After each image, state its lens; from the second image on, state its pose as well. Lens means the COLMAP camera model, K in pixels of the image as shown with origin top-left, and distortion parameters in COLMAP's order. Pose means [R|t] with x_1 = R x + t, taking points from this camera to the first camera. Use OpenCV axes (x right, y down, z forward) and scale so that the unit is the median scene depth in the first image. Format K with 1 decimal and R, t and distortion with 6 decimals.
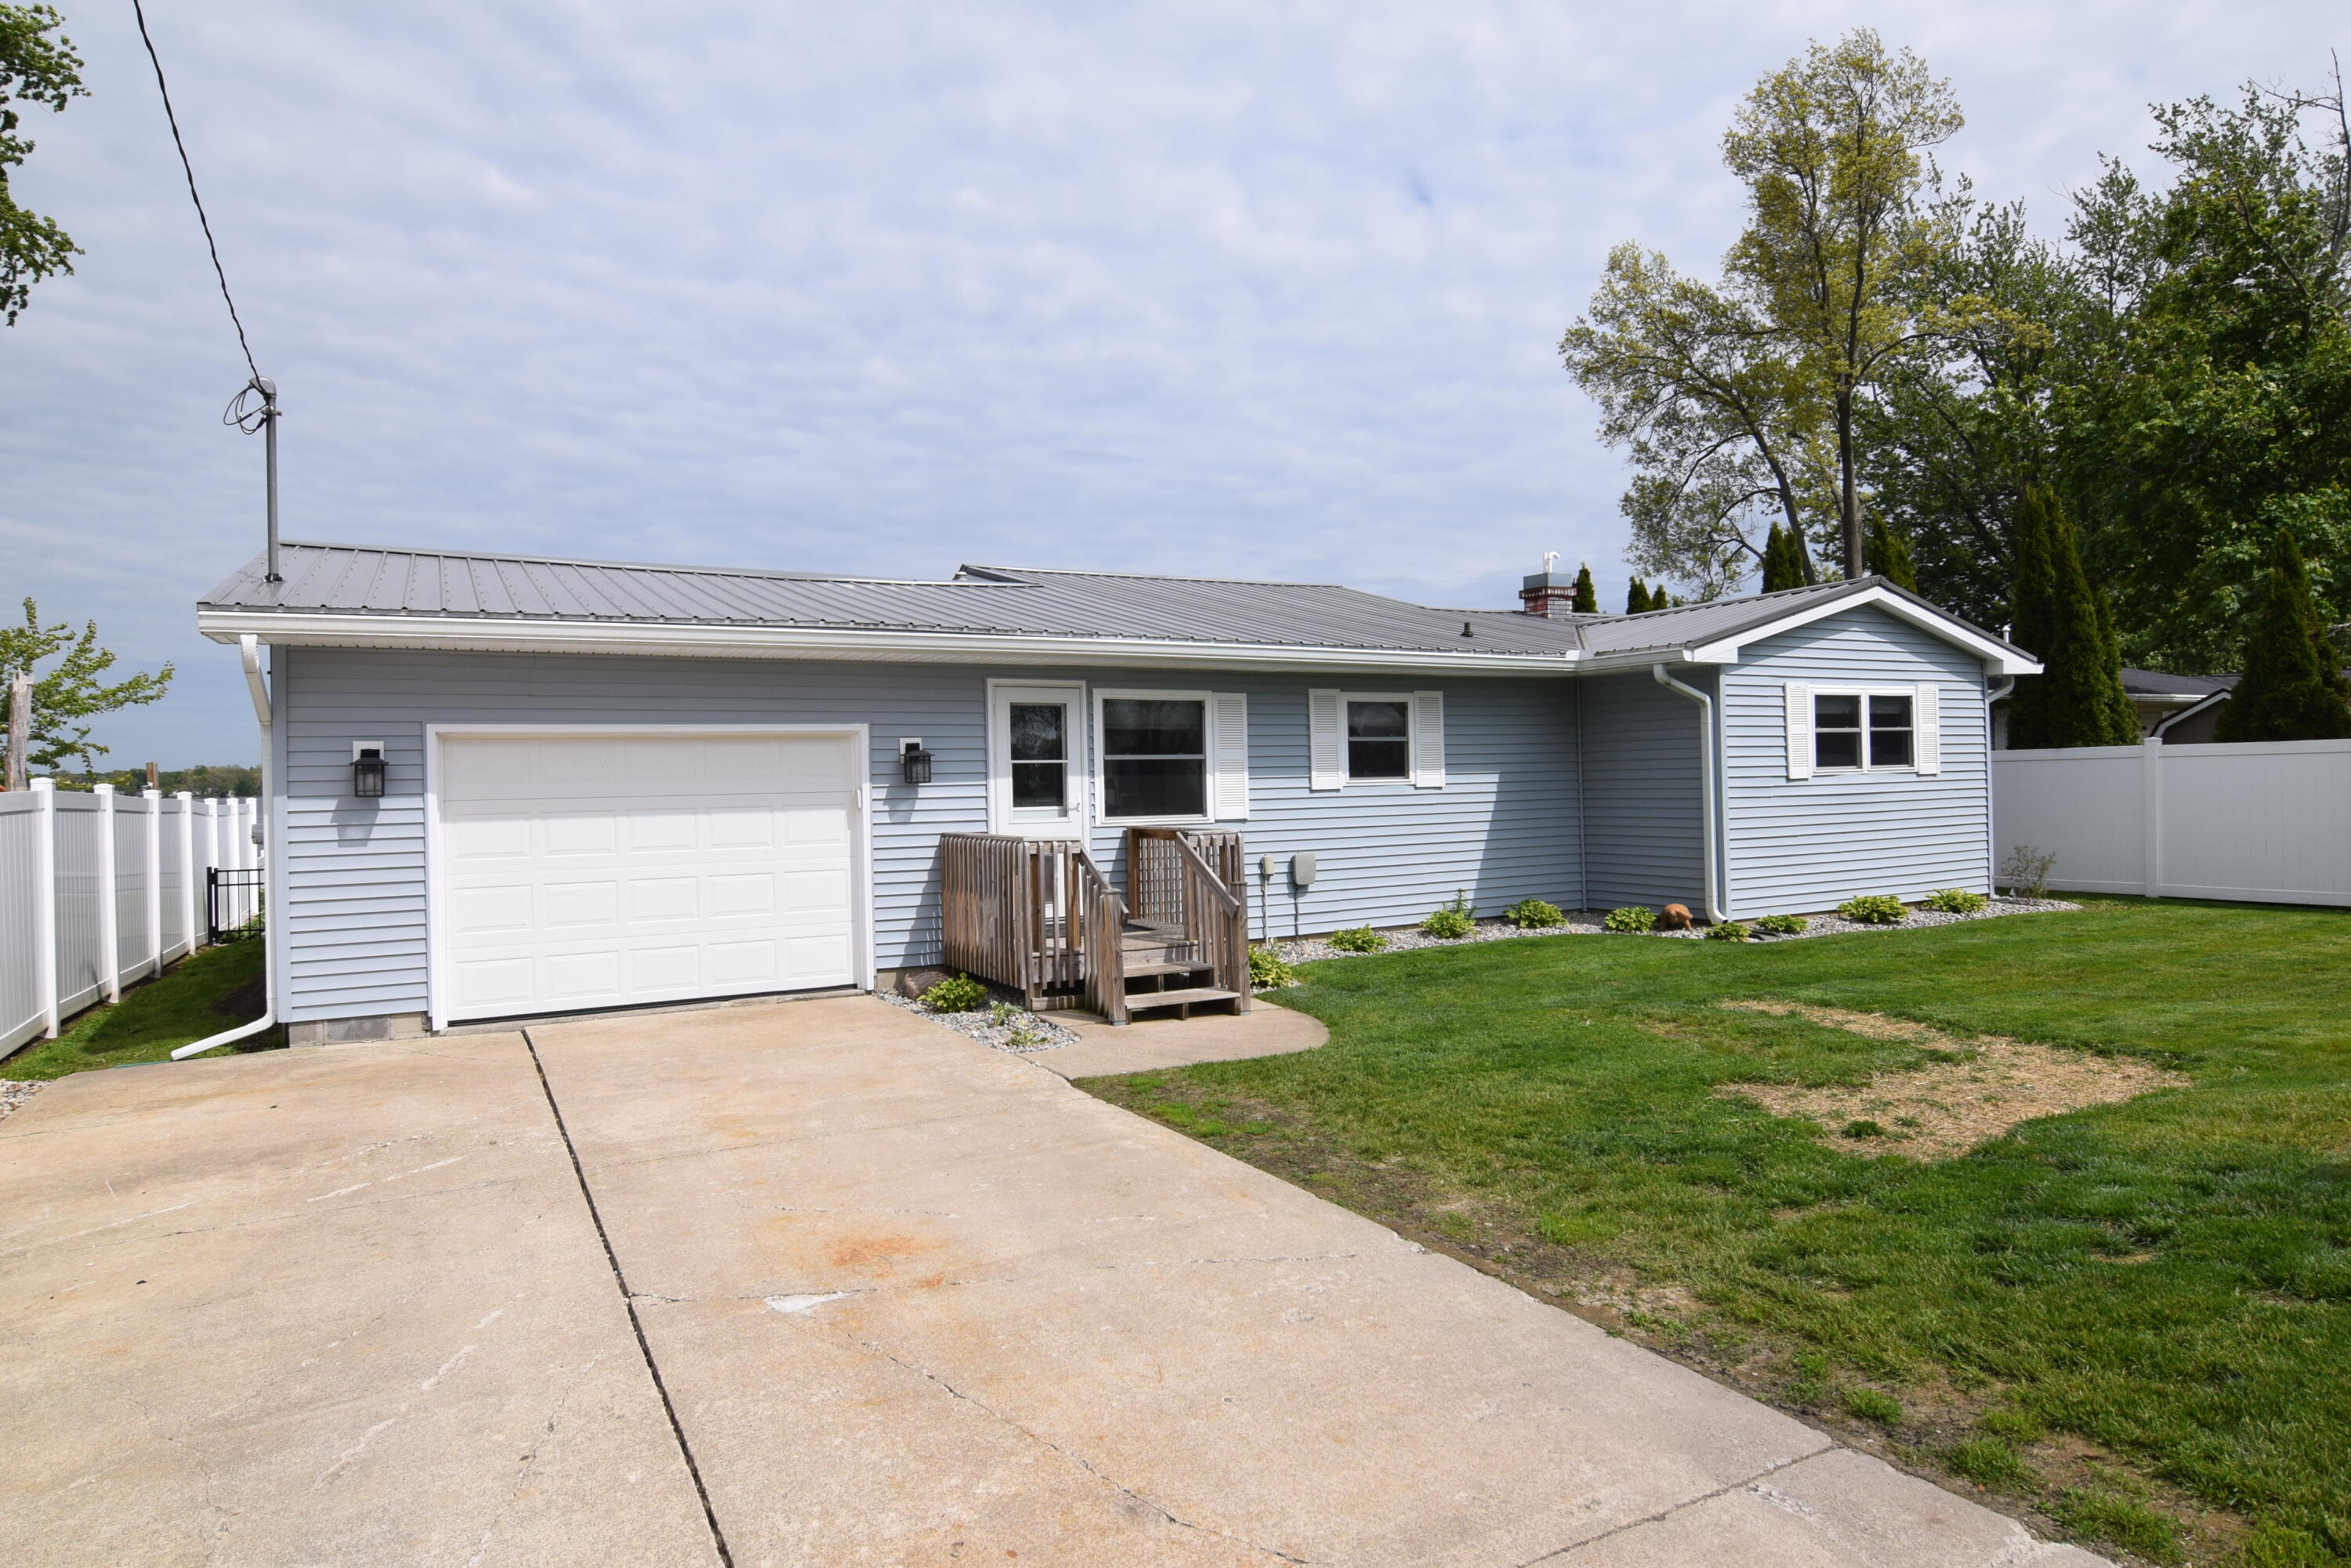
lens RADIAL K [[1339.1, 0, 1175.5], [0, 1339.1, 784.0], [0, 0, 1]] dist [-0.002690, -0.000782]
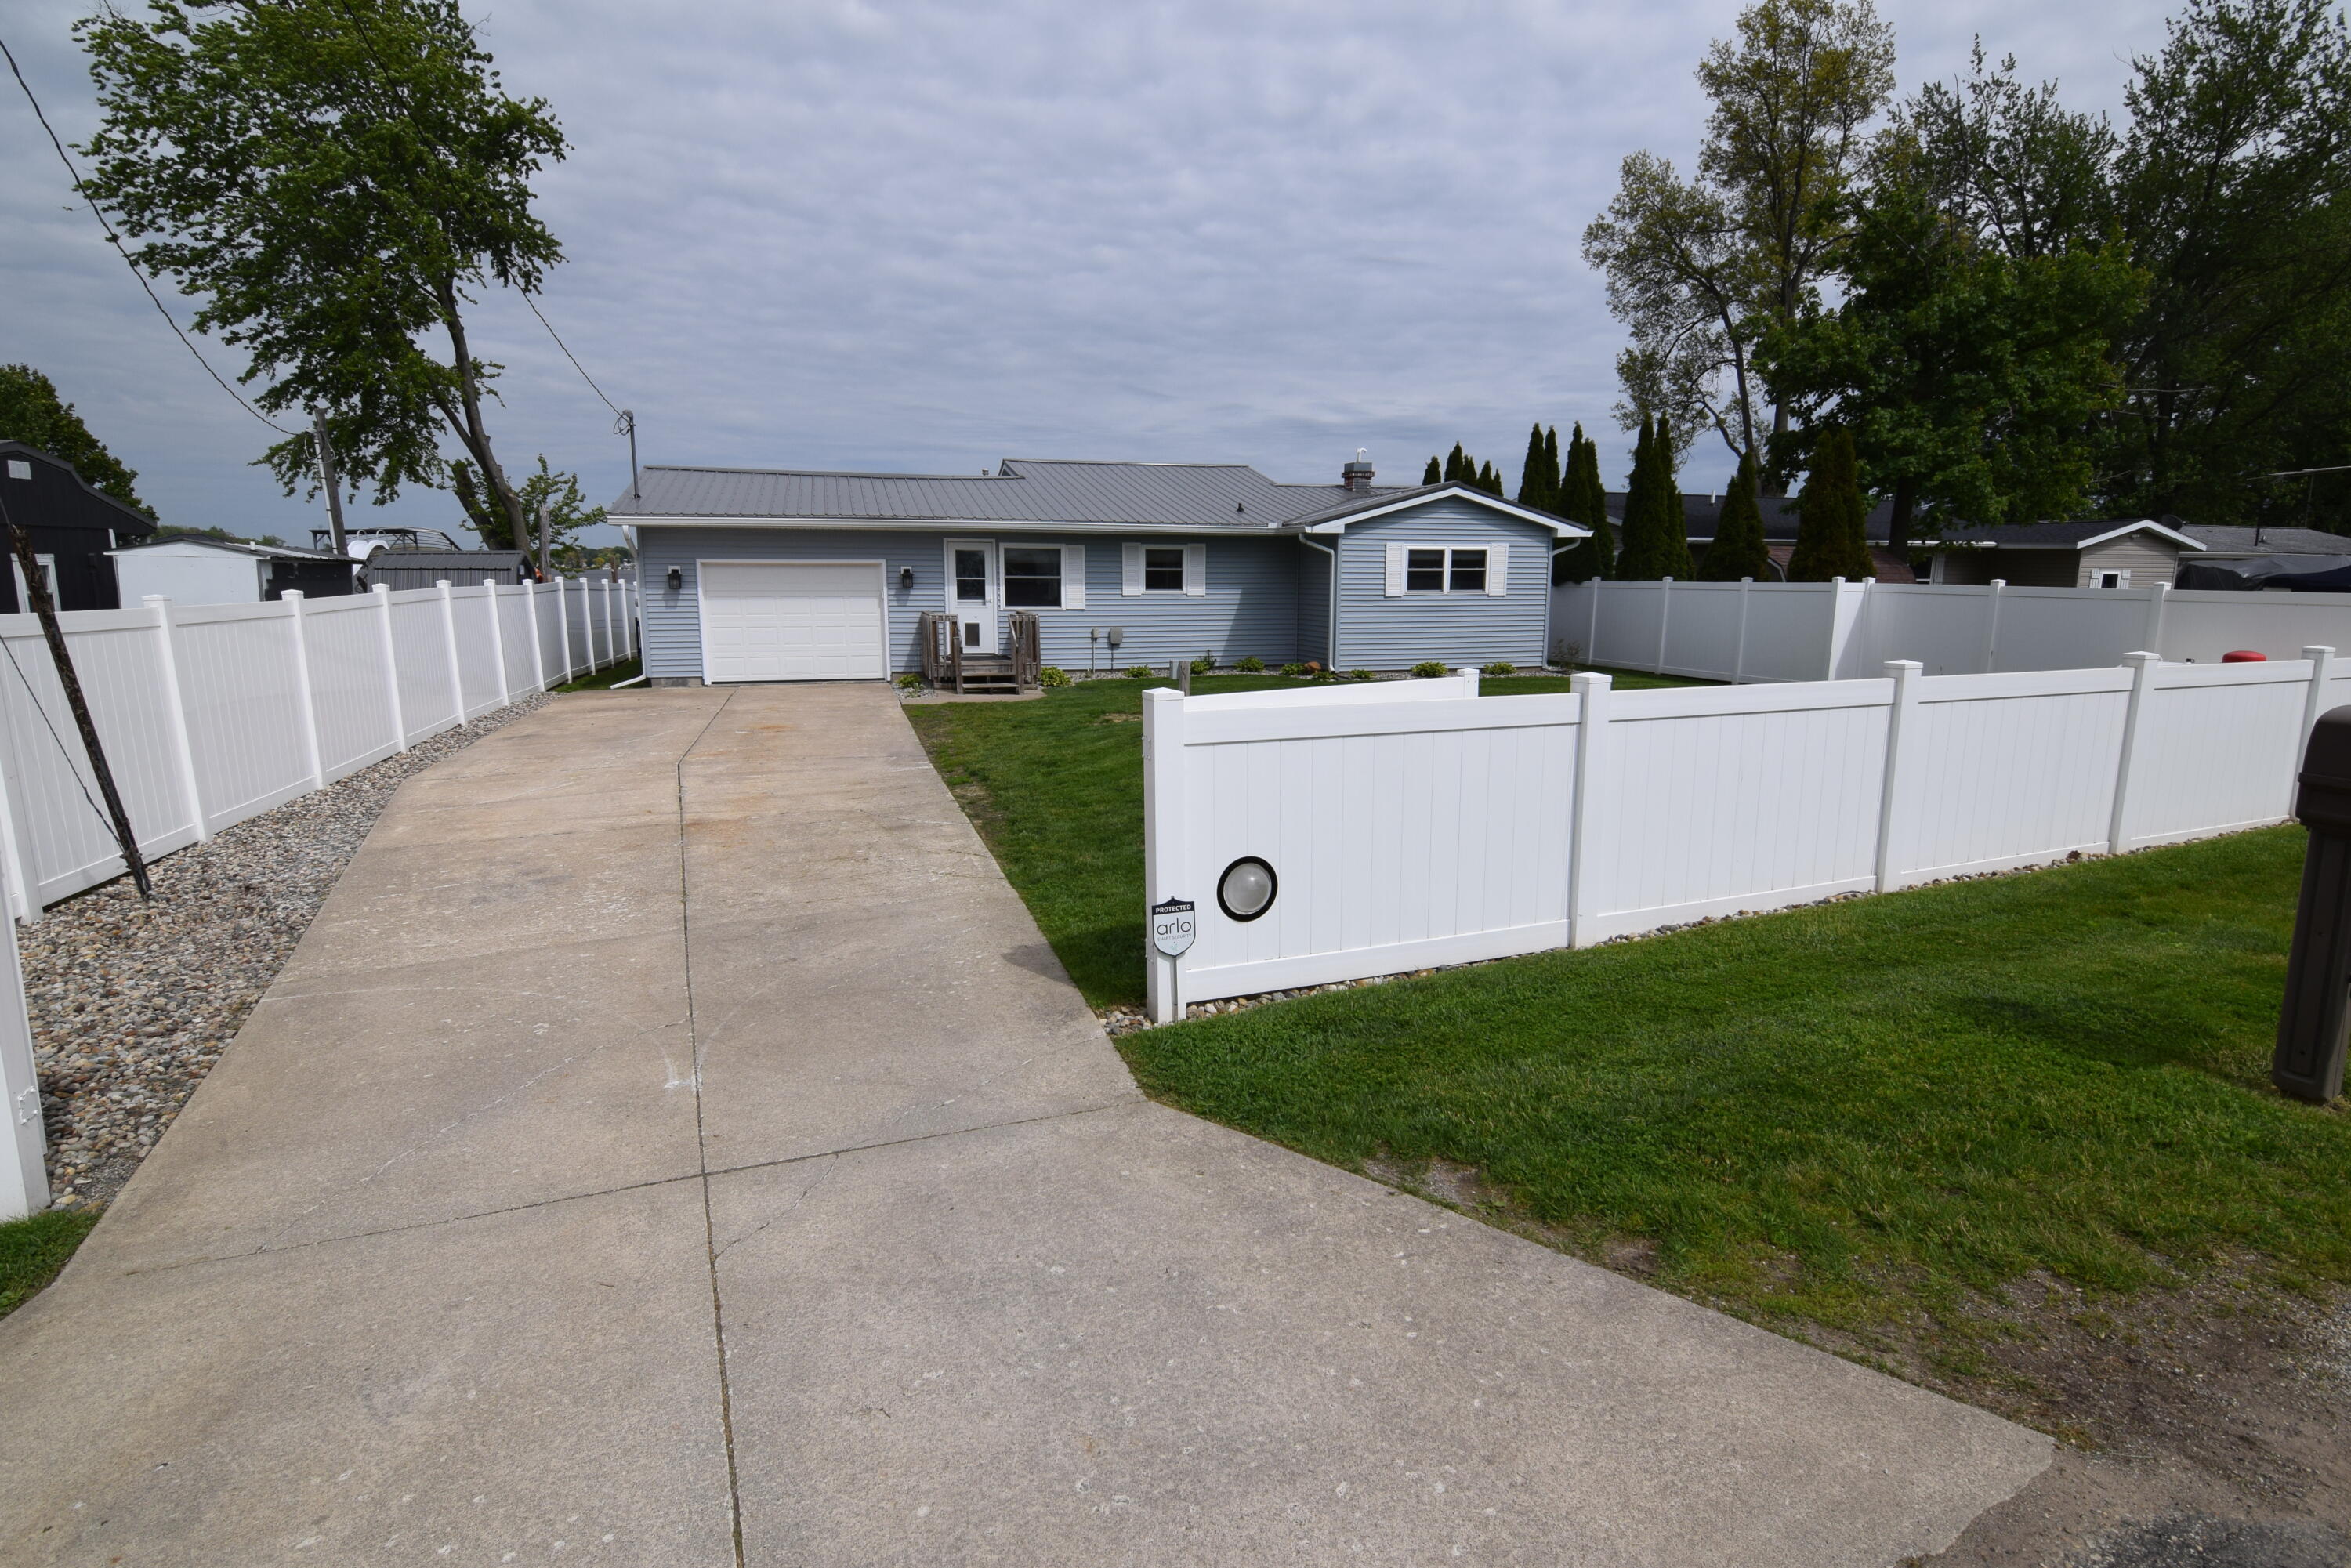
lens RADIAL K [[1129.7, 0, 1175.5], [0, 1129.7, 784.0], [0, 0, 1]] dist [-0.010703, -0.006384]
pose [[0.978561, 0.061288, -0.196625, 0.482716], [-0.024713, 0.982741, 0.183329, -0.027015], [0.204467, -0.174540, 0.963187, -0.579103]]
